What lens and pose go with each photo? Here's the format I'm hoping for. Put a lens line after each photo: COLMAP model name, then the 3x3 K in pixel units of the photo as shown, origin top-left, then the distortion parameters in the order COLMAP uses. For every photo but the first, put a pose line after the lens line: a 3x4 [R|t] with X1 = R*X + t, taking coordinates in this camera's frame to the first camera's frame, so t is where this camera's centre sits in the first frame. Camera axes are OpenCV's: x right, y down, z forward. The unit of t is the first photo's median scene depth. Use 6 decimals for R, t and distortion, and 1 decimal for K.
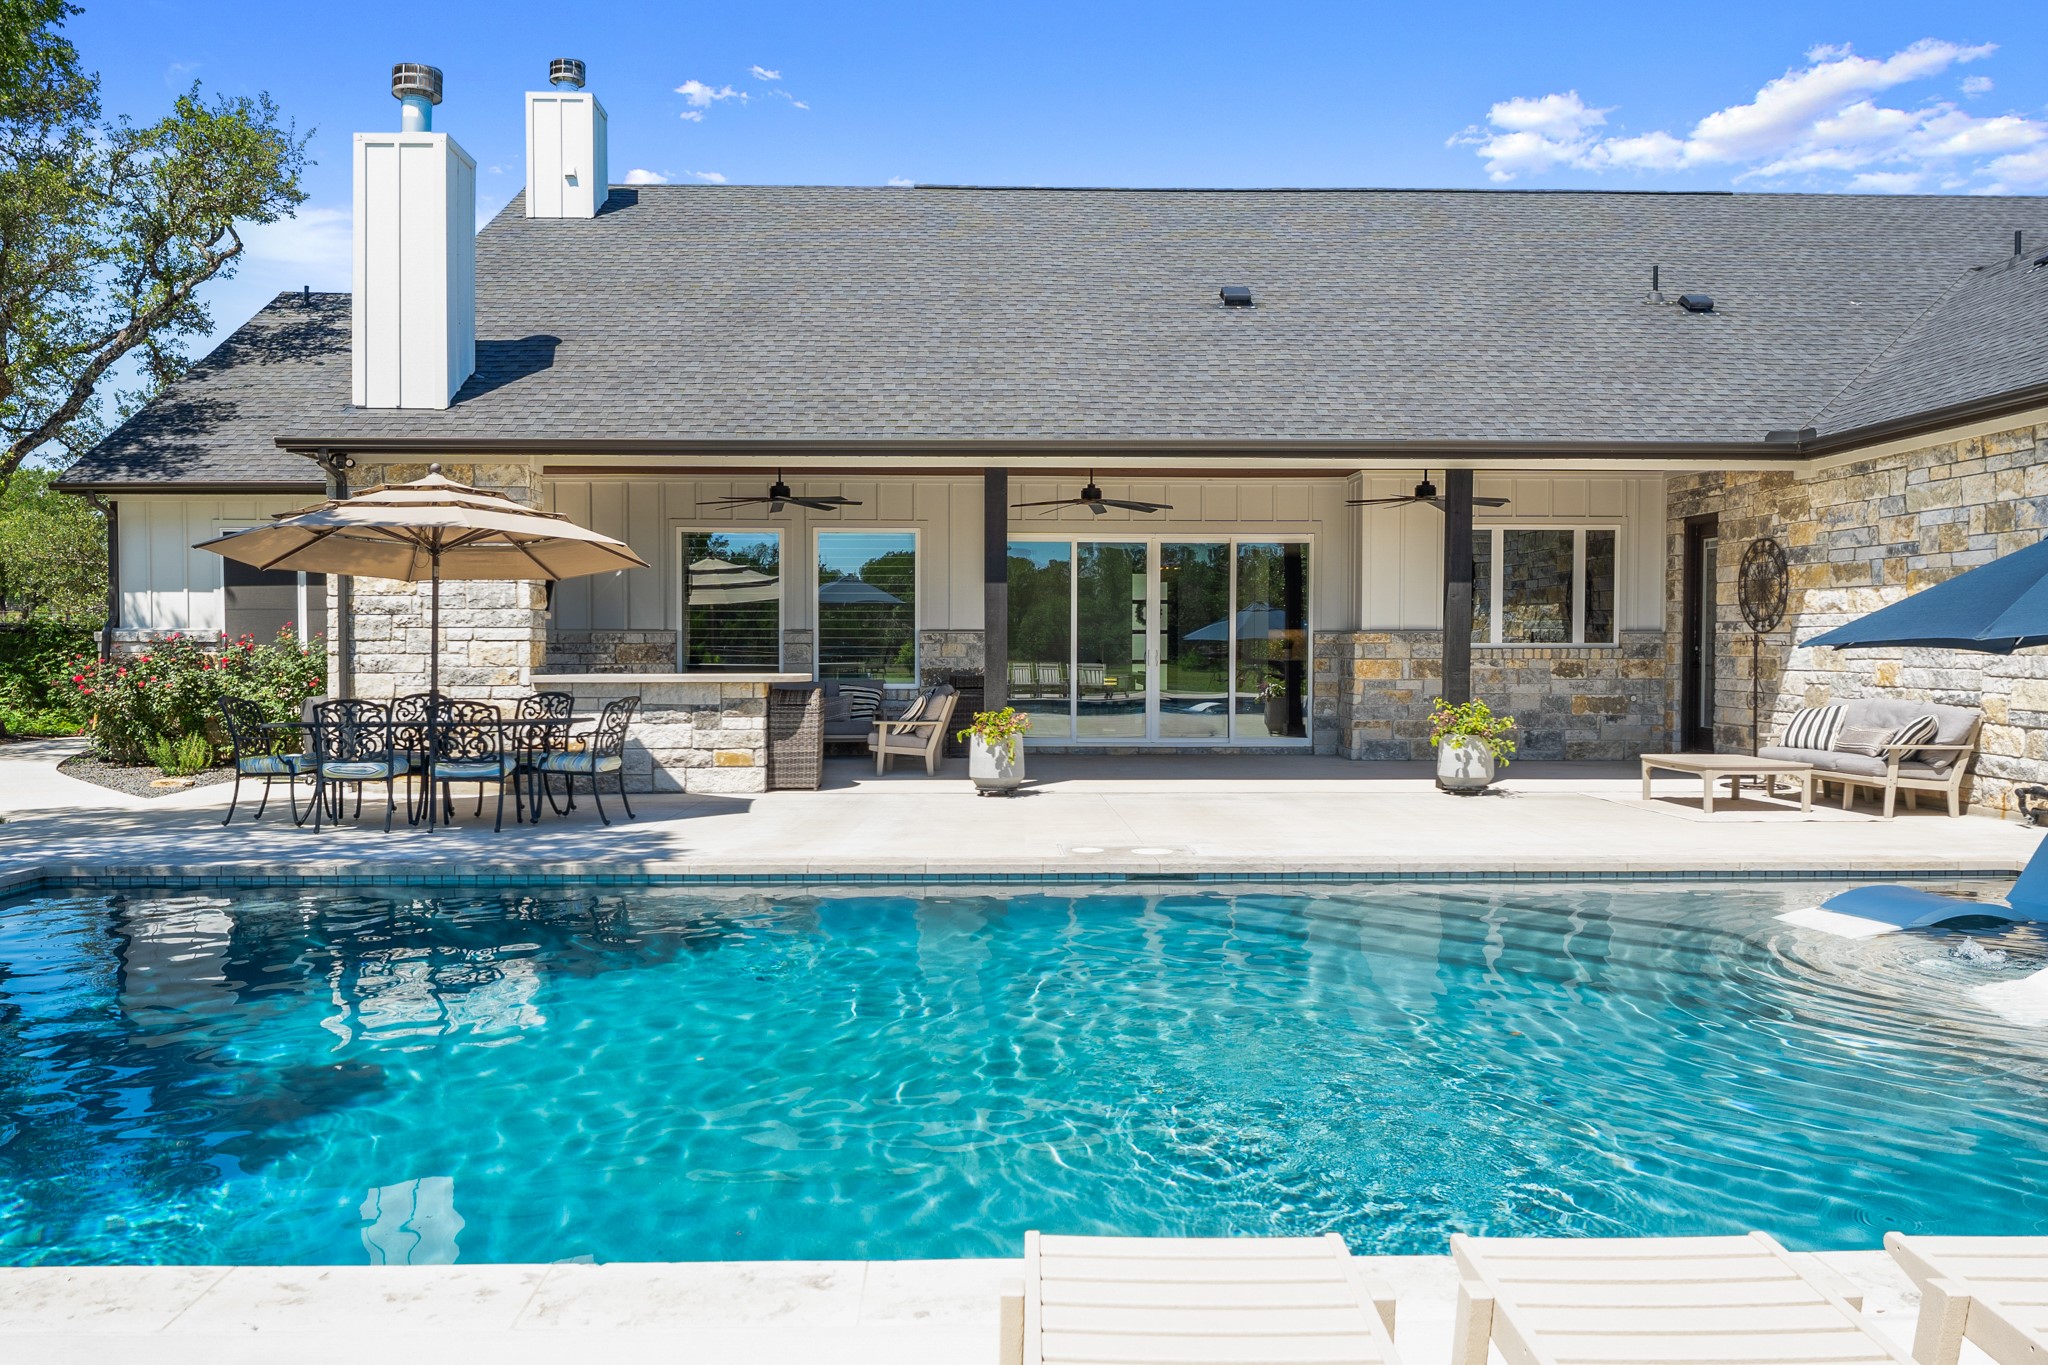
lens RADIAL K [[1556.7, 0, 1024.0], [0, 1556.7, 682.5], [0, 0, 1]] dist [0.003439, 0.002453]
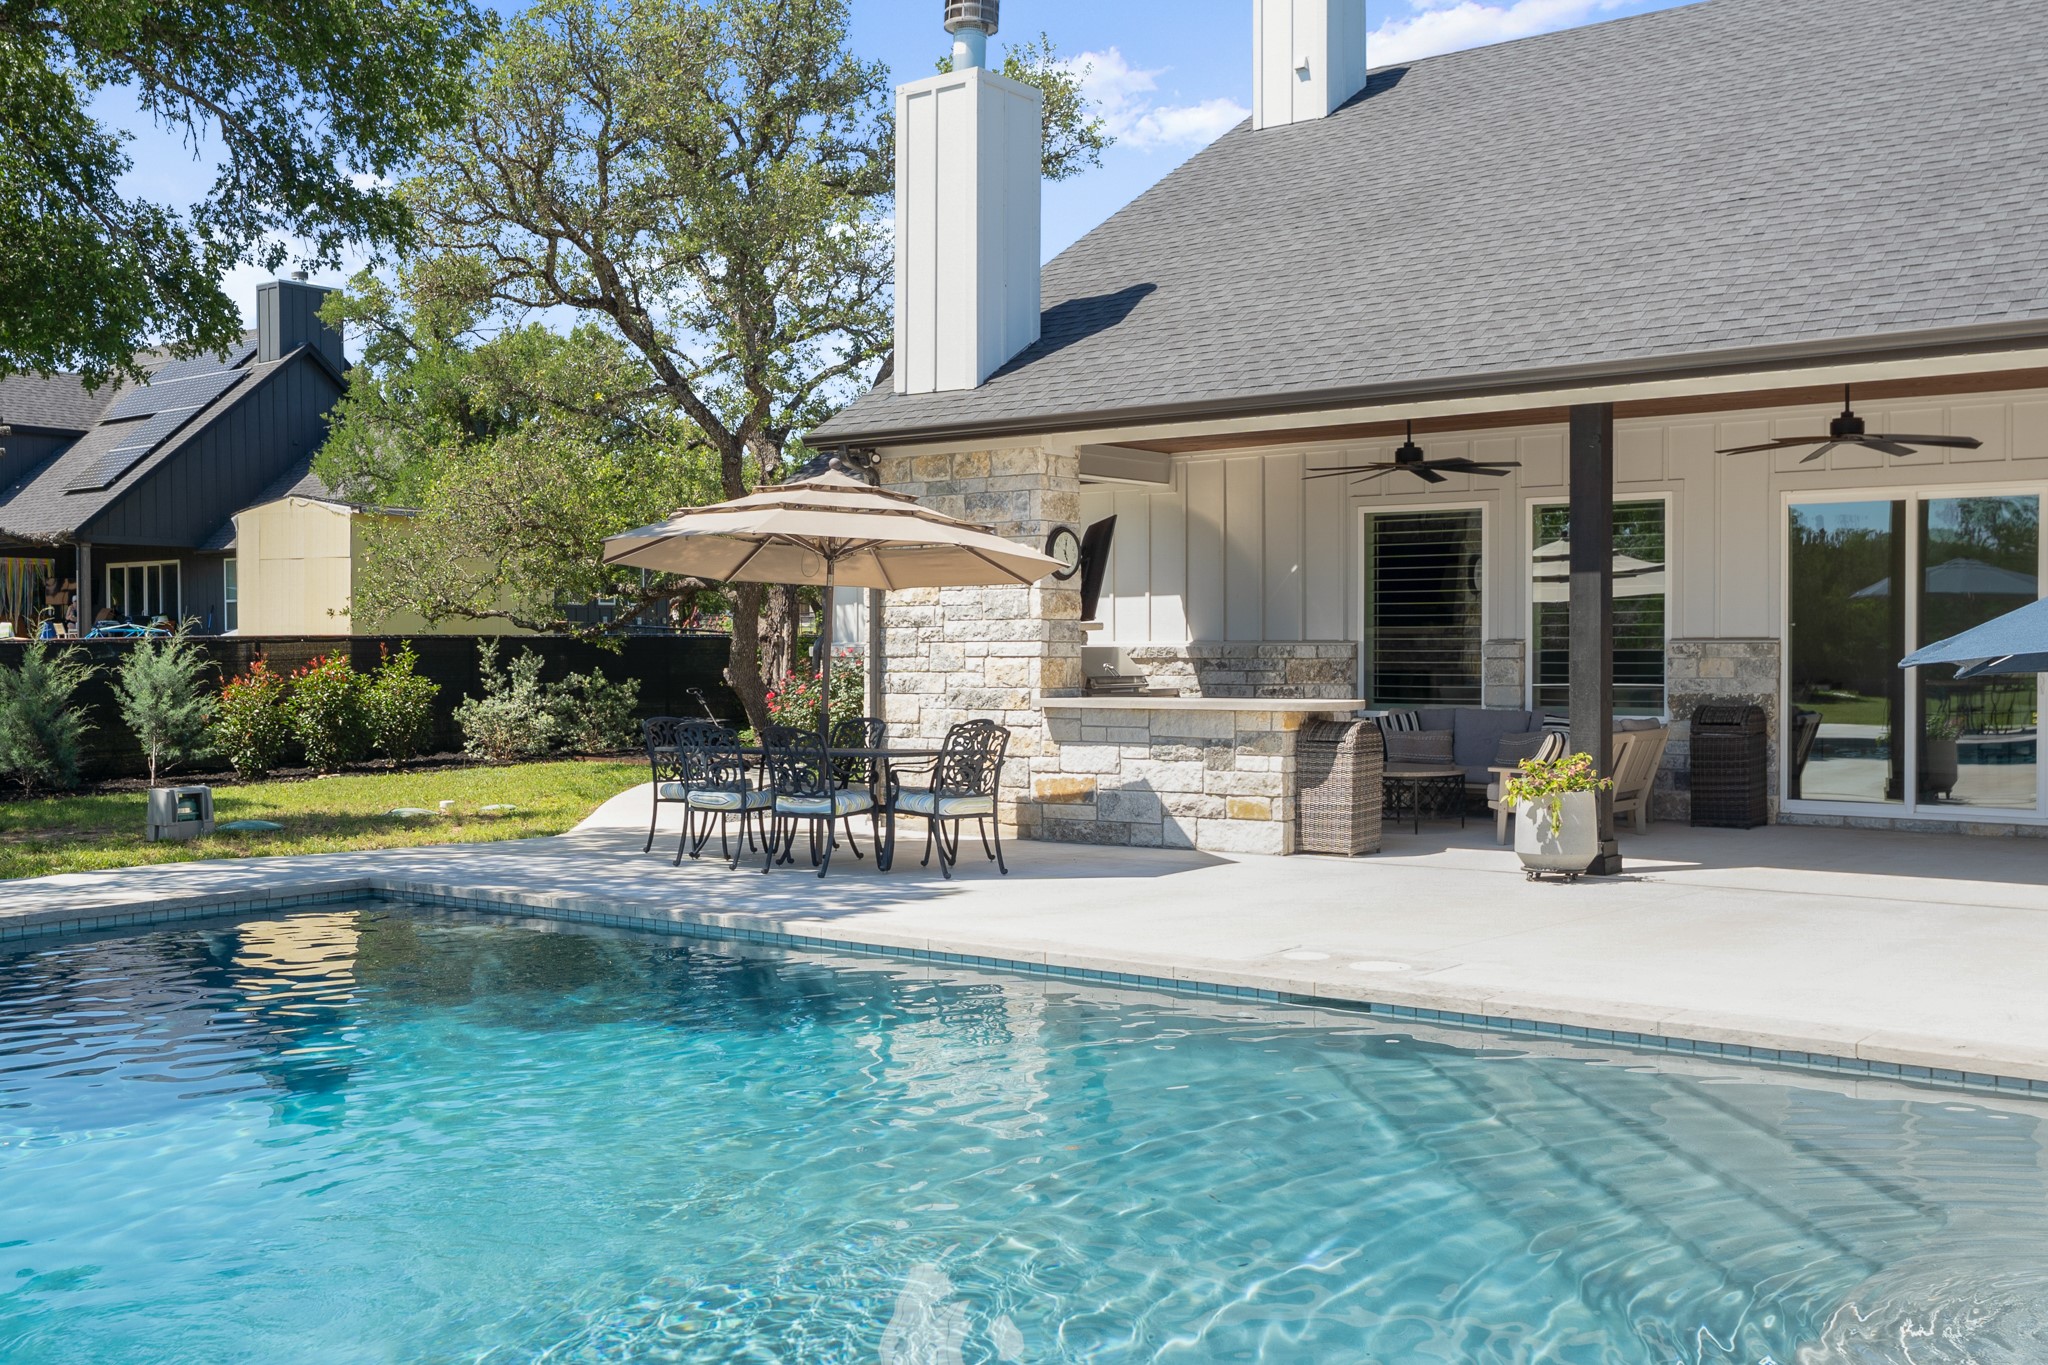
lens RADIAL K [[2068.5, 0, 1024.0], [0, 2068.5, 682.5], [0, 0, 1]] dist [0.045955, -0.000927]
pose [[0.769816, 0.006375, -0.638234, 0.383139], [-0.013275, 0.999894, -0.006025, -0.006216], [0.638127, 0.013110, 0.769819, 0.137972]]
